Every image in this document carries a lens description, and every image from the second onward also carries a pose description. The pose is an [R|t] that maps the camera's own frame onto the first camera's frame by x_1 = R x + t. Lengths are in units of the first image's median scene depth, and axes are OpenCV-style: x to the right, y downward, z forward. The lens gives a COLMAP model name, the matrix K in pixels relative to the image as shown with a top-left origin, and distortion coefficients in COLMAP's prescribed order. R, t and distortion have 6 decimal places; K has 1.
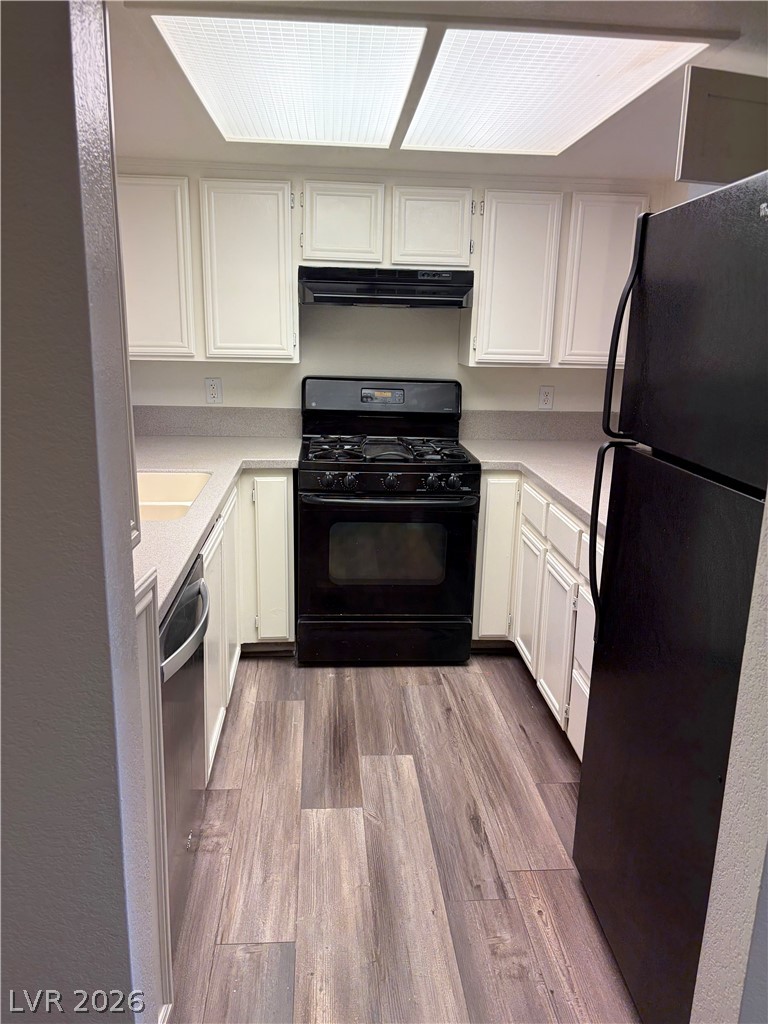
lens RADIAL K [[767.3, 0, 382.9], [0, 767.3, 513.5], [0, 0, 1]] dist [0.004551, -0.004396]
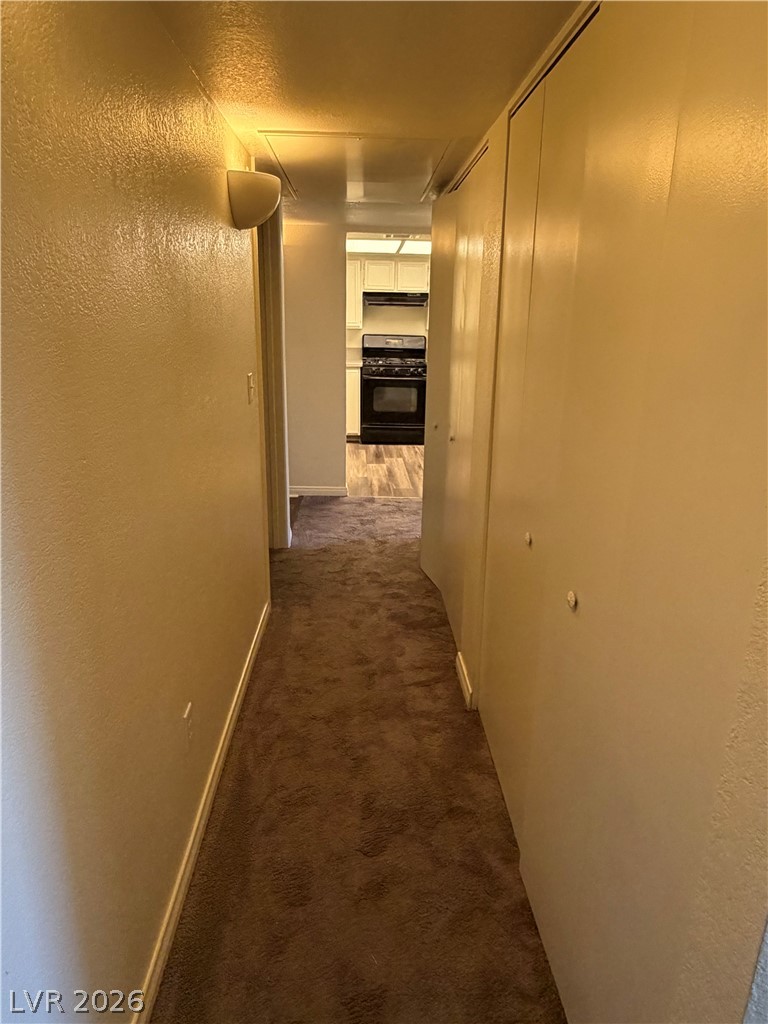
lens RADIAL K [[653.4, 0, 385.3], [0, 653.4, 509.1], [0, 0, 1]] dist [-0.016802, -0.001380]
pose [[0.999429, 0.005081, -0.033405, 0.049786], [-0.003529, 0.998919, 0.046357, 0.335121], [0.033604, -0.046213, 0.998366, -1.321686]]
